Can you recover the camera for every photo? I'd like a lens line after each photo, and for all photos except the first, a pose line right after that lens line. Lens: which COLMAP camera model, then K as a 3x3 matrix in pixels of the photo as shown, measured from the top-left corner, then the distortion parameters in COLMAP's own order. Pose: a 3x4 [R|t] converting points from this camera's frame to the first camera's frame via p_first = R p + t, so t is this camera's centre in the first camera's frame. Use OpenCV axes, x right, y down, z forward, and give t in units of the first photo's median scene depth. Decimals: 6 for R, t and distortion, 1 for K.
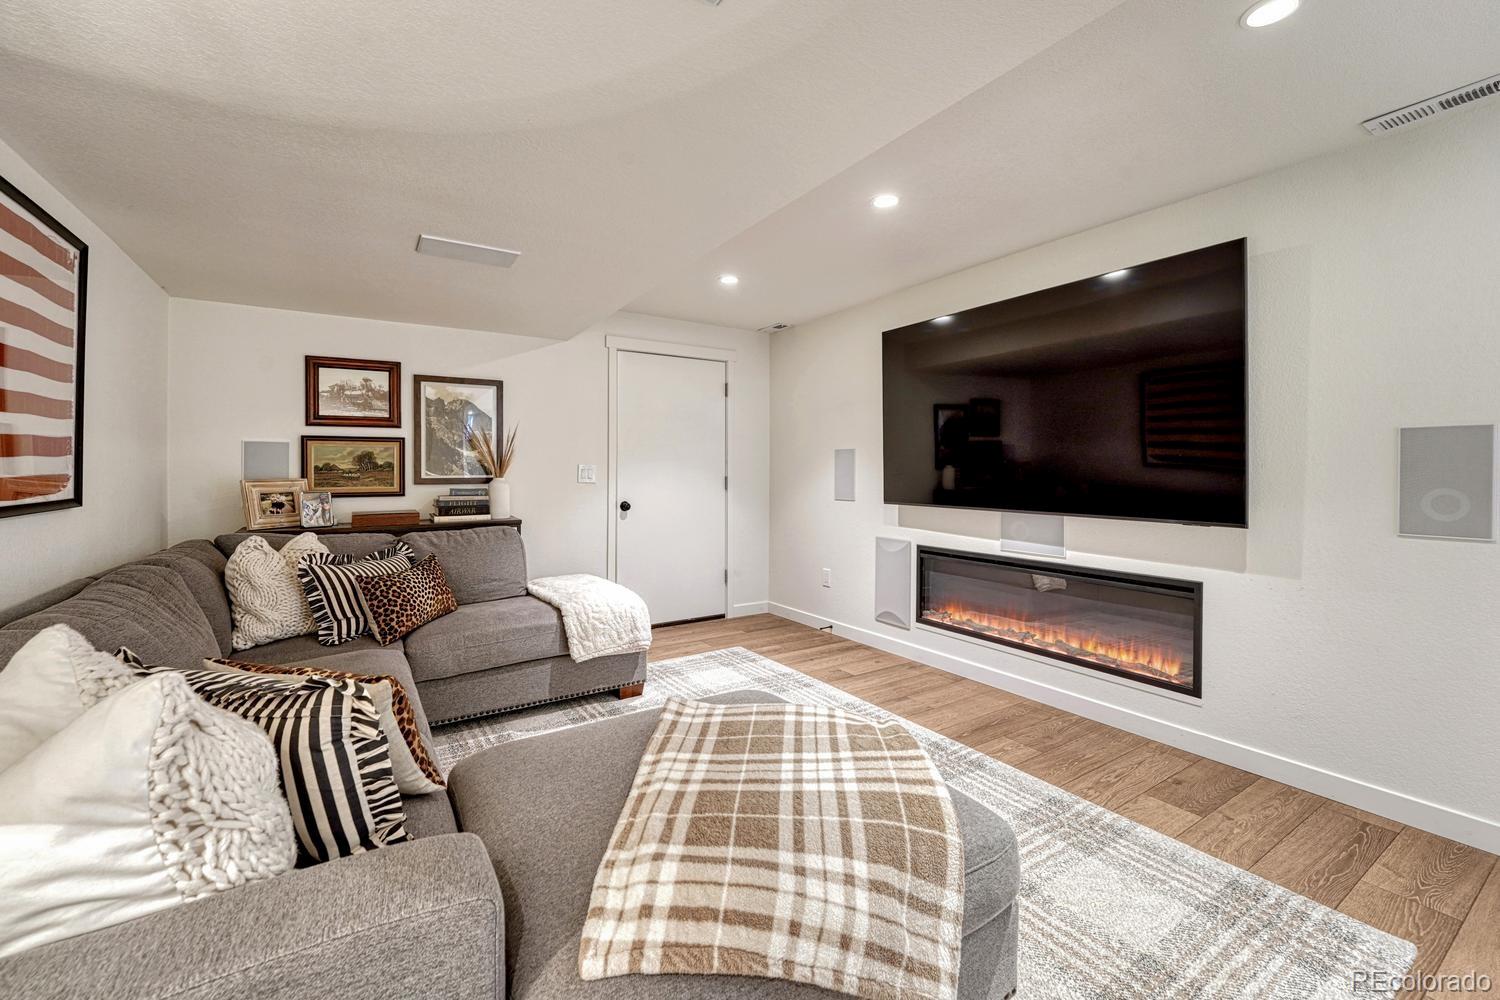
lens RADIAL K [[615.3, 0, 747.9], [0, 615.3, 472.7], [0, 0, 1]] dist [-0.006709, 0.000141]
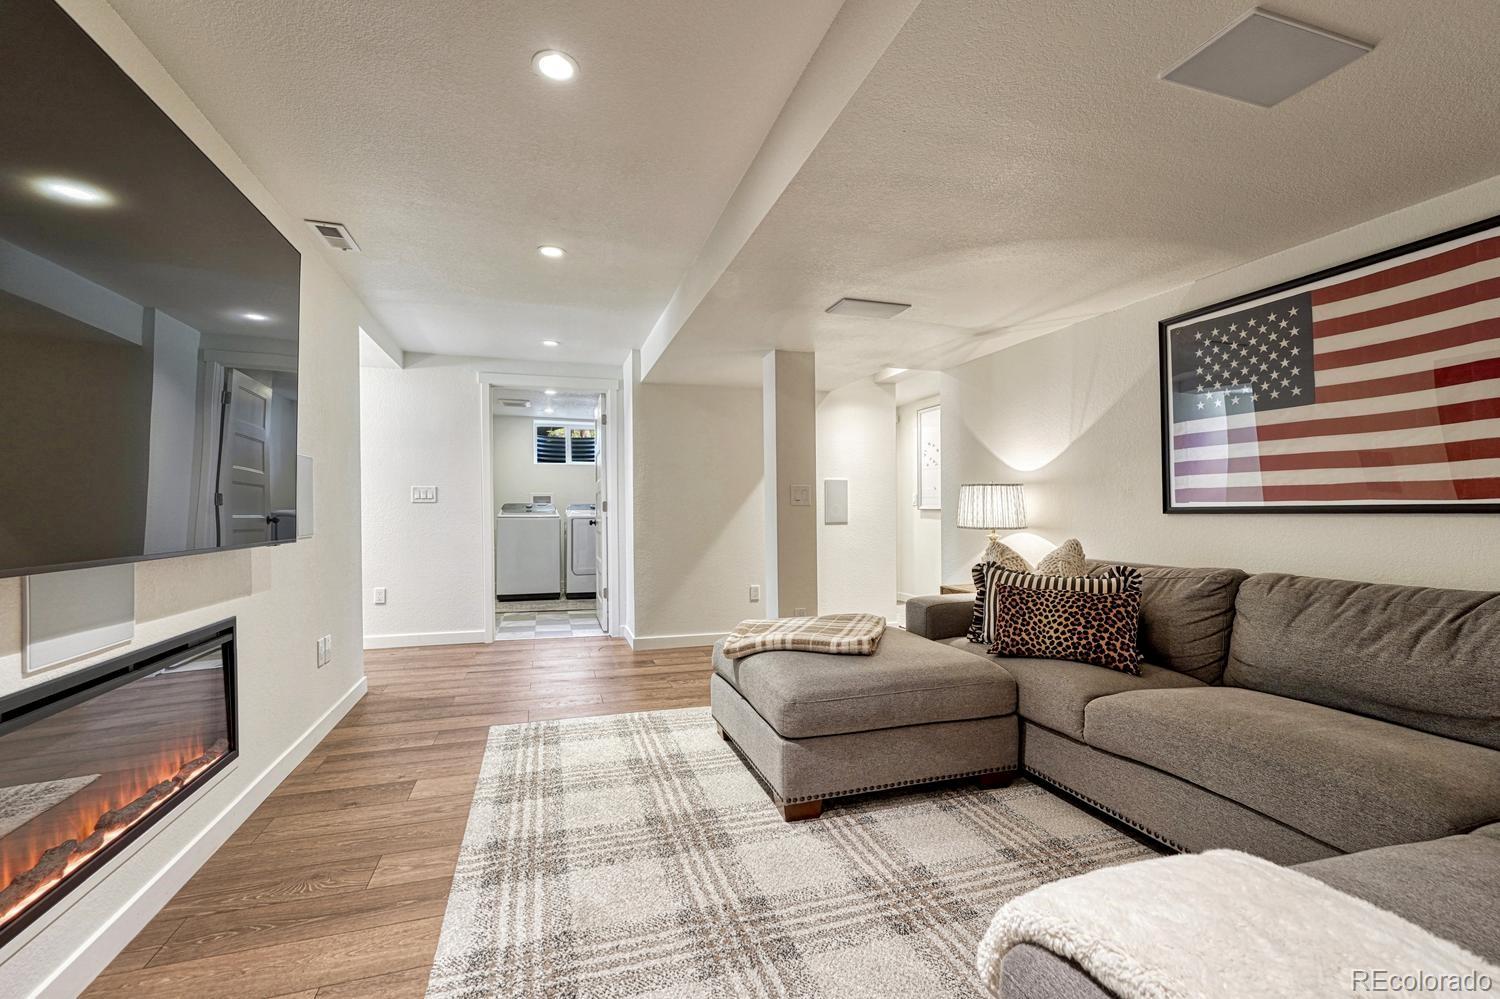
lens RADIAL K [[641.0, 0, 745.4], [0, 641.0, 515.2], [0, 0, 1]] dist [-0.001372, -0.000145]
pose [[-0.965238, 0.001862, 0.261365, -0.119899], [0.006039, 0.999867, 0.015180, 0.024407], [-0.261302, 0.016230, -0.965121, 1.274404]]
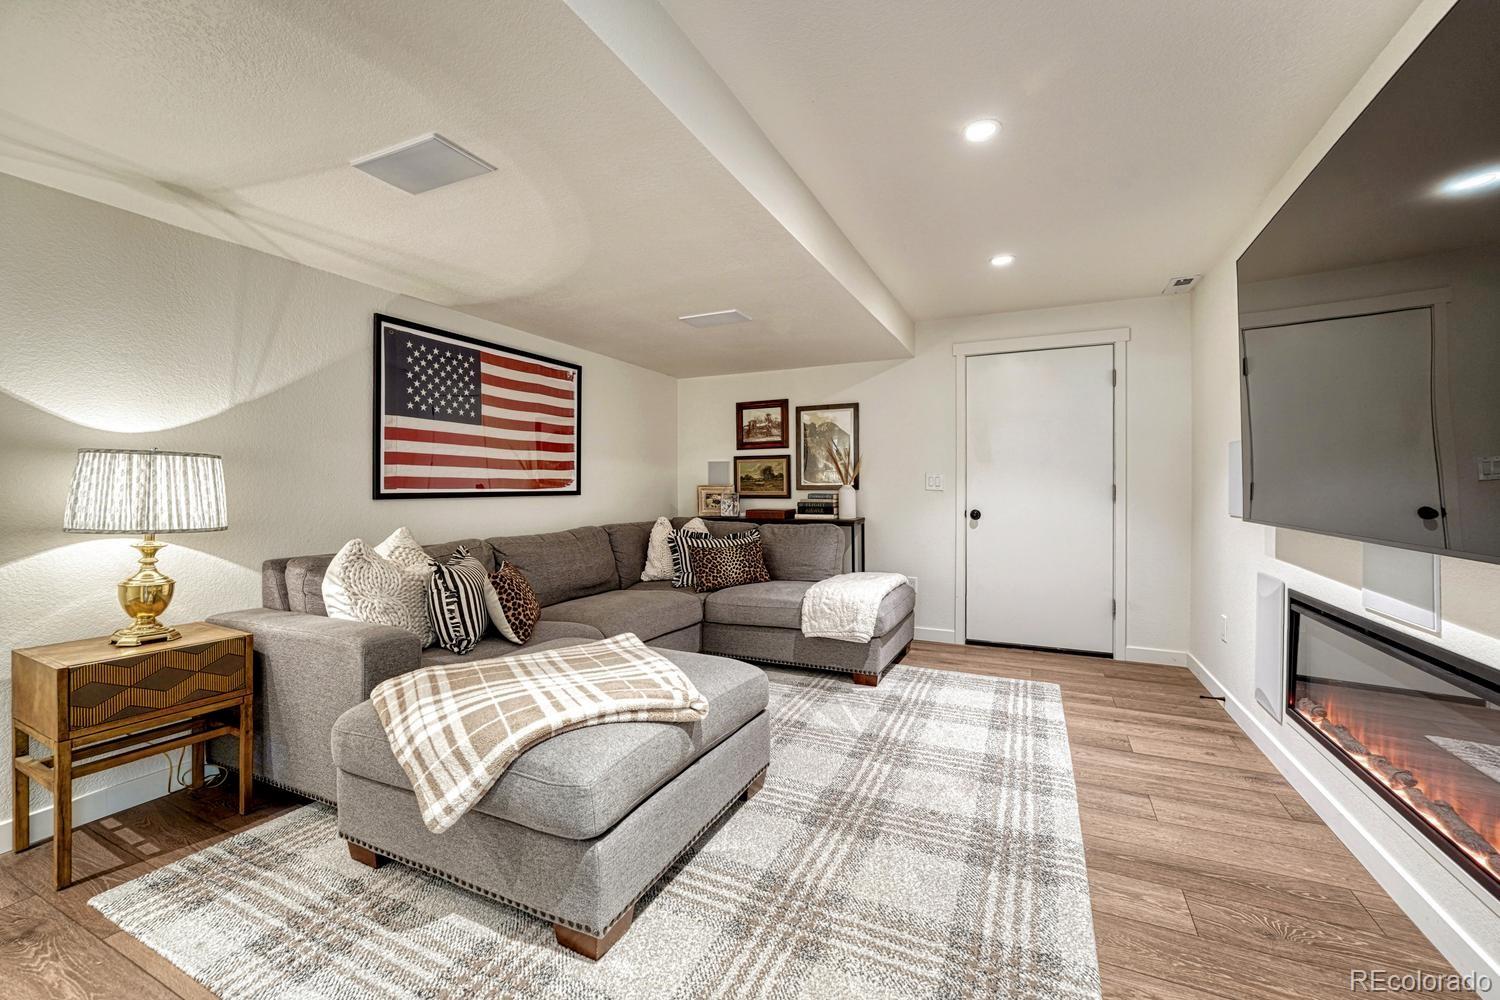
lens RADIAL K [[605.1, 0, 754.8], [0, 605.1, 494.0], [0, 0, 1]] dist [-0.006517, 0.000240]
pose [[0.534577, 0.007239, -0.845089, 0.576270], [-0.004607, 0.999973, 0.005652, 0.023583], [0.845107, 0.000872, 0.534596, 0.257499]]
